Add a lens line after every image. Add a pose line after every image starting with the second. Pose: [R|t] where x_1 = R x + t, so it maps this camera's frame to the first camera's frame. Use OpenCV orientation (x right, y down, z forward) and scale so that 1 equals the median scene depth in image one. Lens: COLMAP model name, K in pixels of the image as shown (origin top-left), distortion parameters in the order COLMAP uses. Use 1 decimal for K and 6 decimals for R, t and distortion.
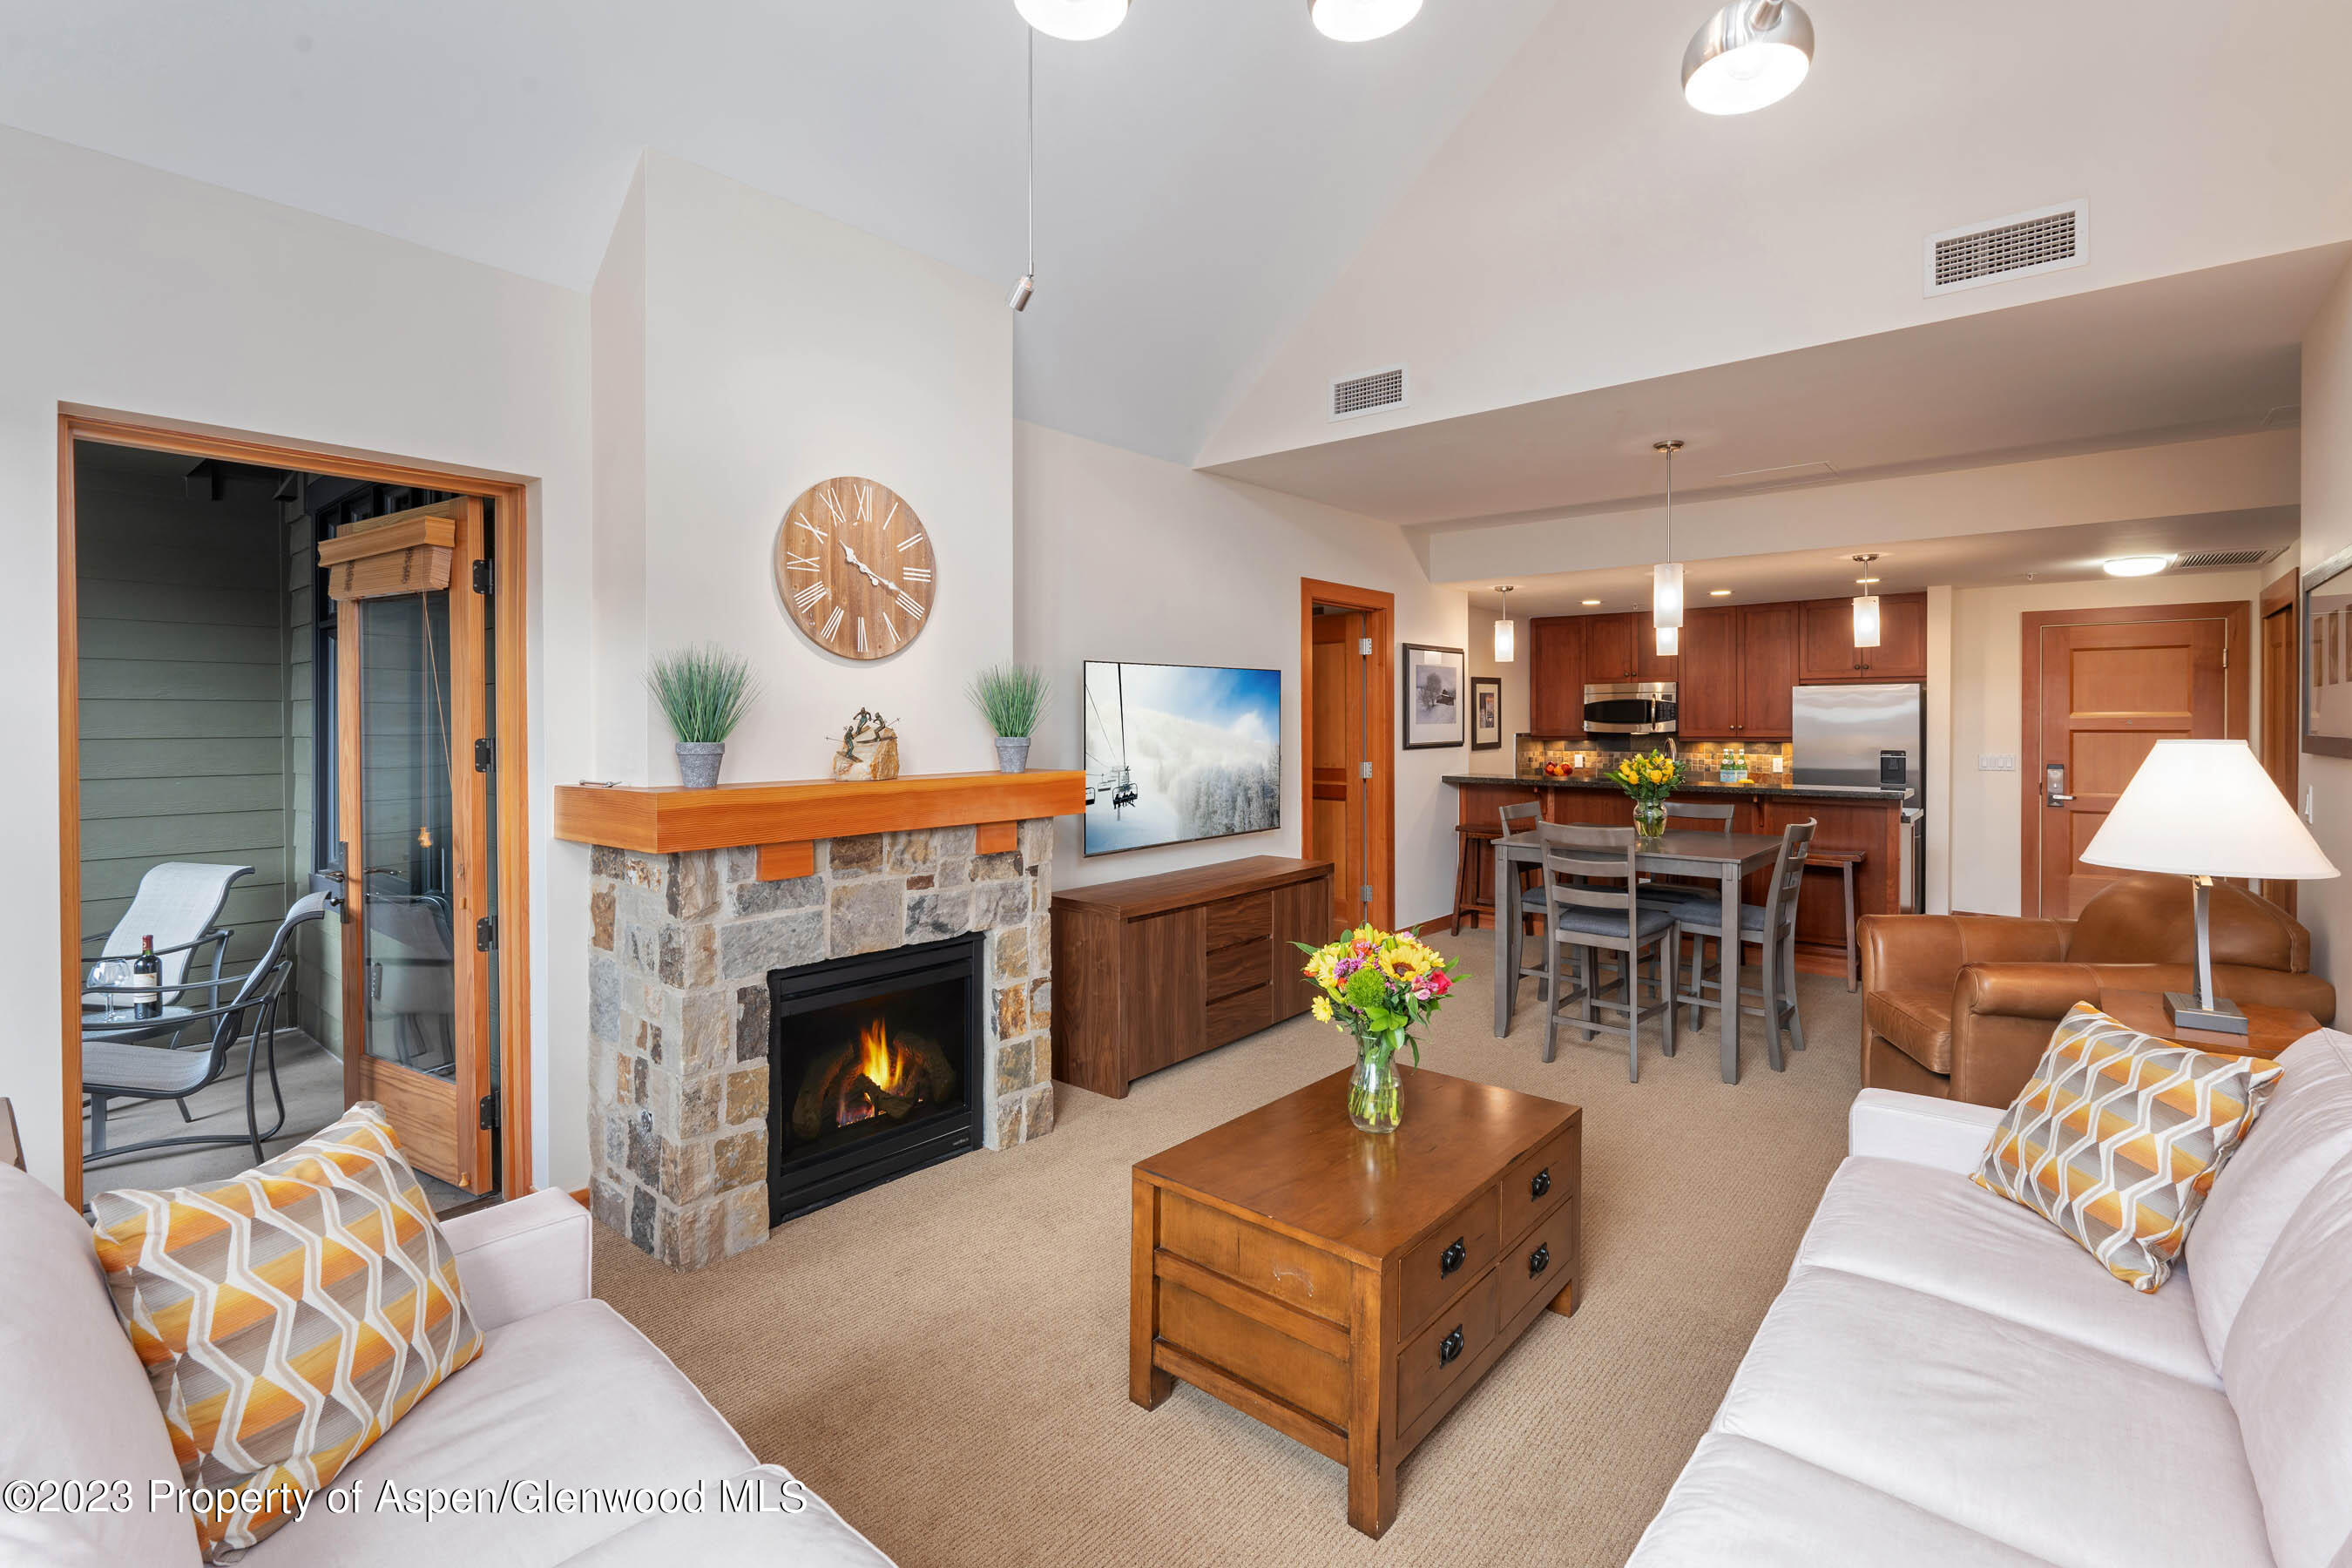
lens RADIAL K [[1052.5, 0, 1212.3], [0, 1052.5, 724.6], [0, 0, 1]] dist [-0.000965, -0.000016]
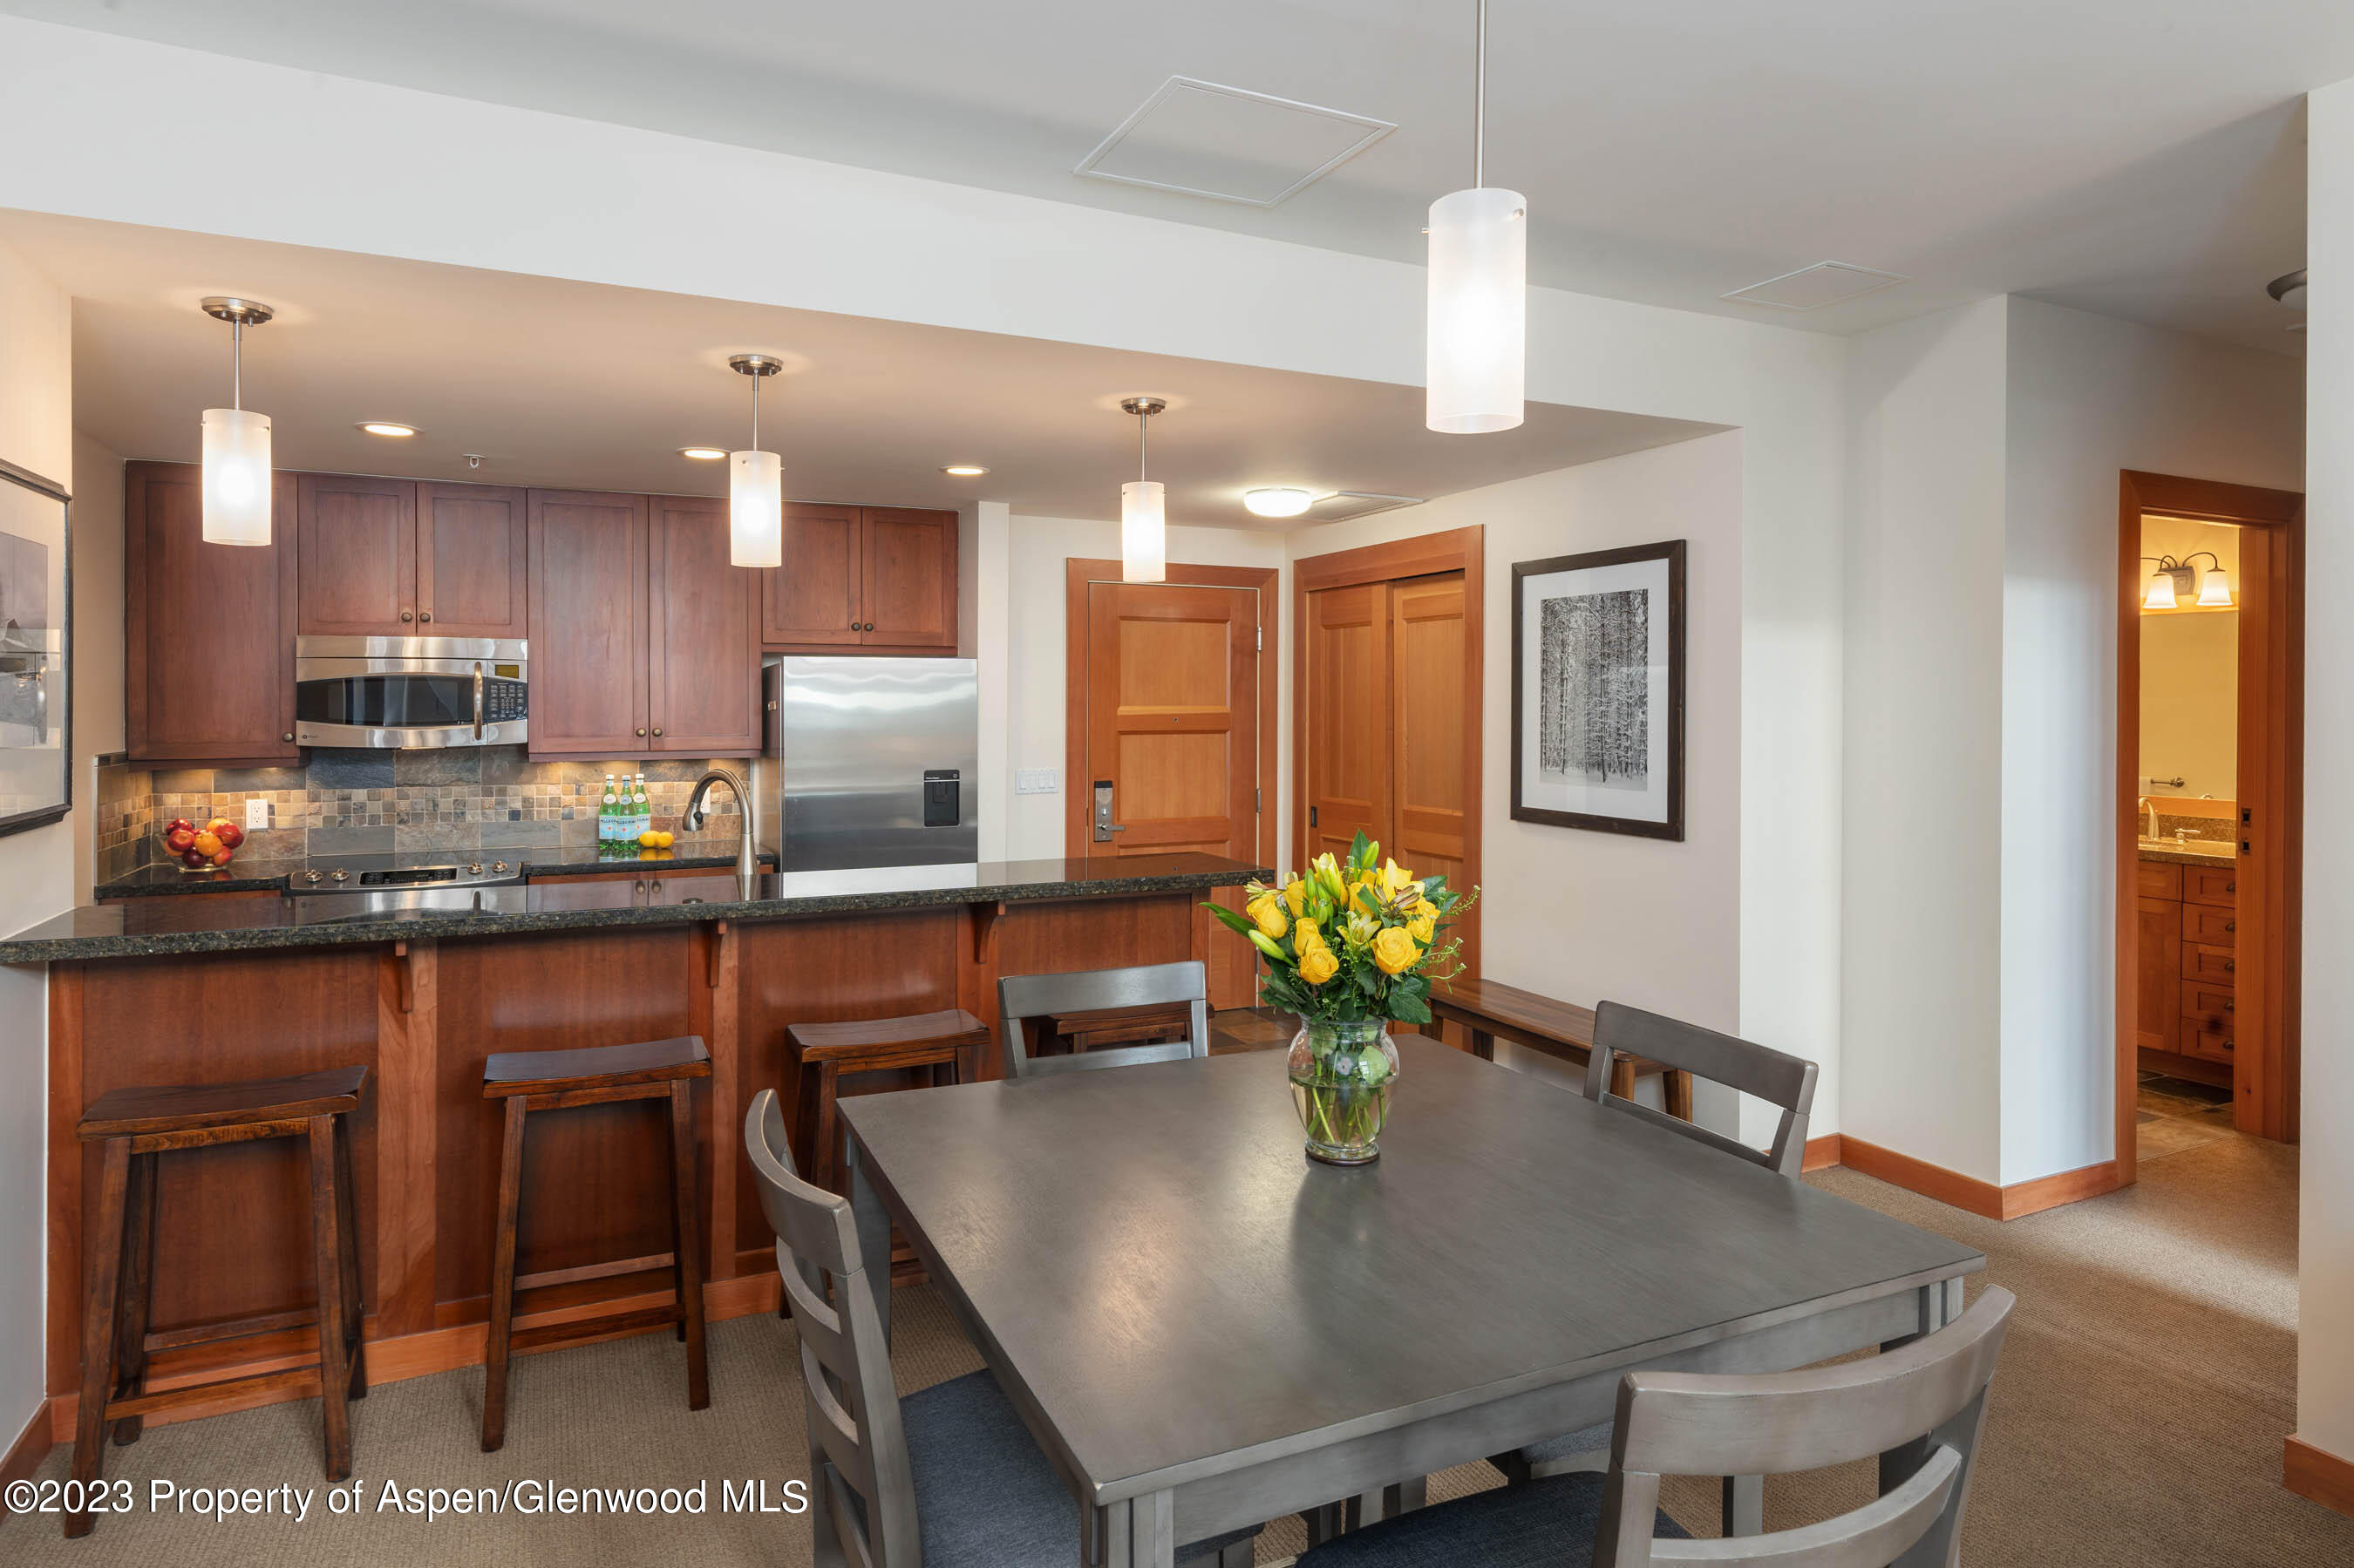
lens RADIAL K [[1277.8, 0, 1159.8], [0, 1277.8, 700.8], [0, 0, 1]] dist [-0.003348, -0.000025]
pose [[0.430349, 0.004739, 0.902650, 0.044647], [0.001365, 0.999982, -0.005901, -0.008460], [-0.902661, 0.003771, 0.430335, 0.492043]]
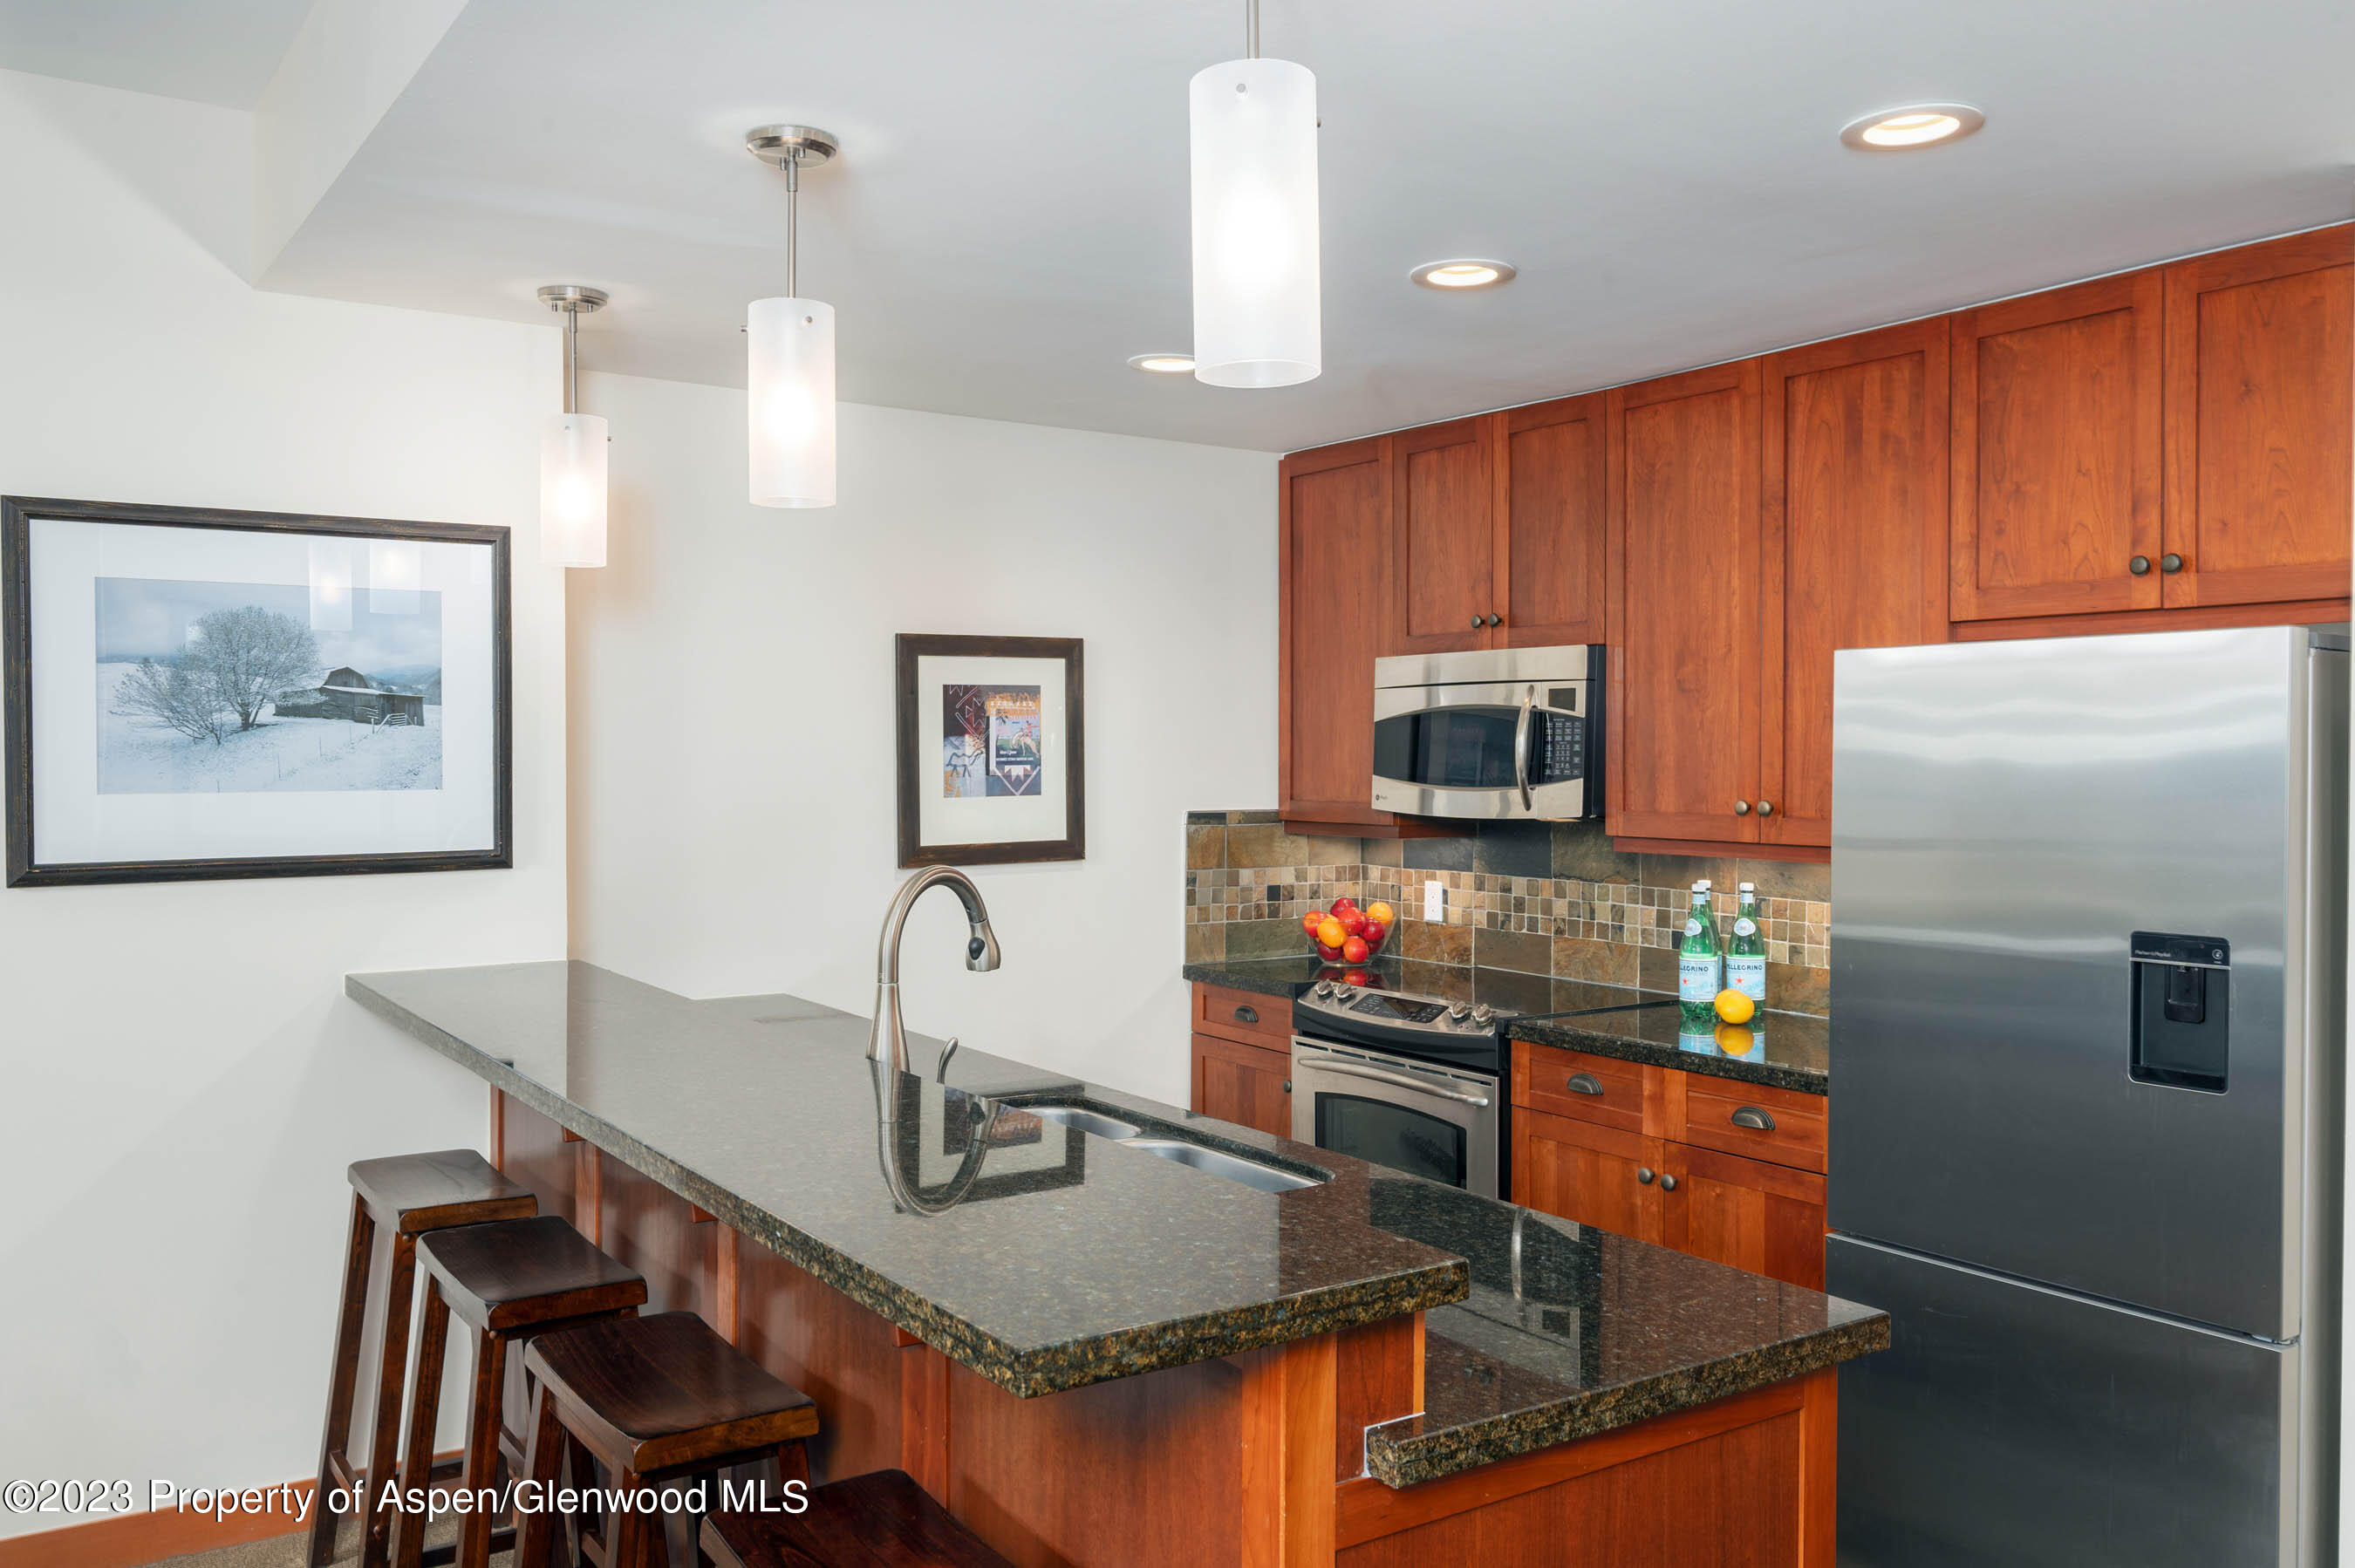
lens RADIAL K [[1891.2, 0, 1177.1], [0, 1891.2, 778.0], [0, 0, 1]] dist [-0.000136, -0.000035]
pose [[0.957879, 0.010031, -0.286998, 0.476547], [-0.006618, 0.999895, 0.012860, -0.009790], [0.287097, -0.010419, 0.957845, 0.478783]]
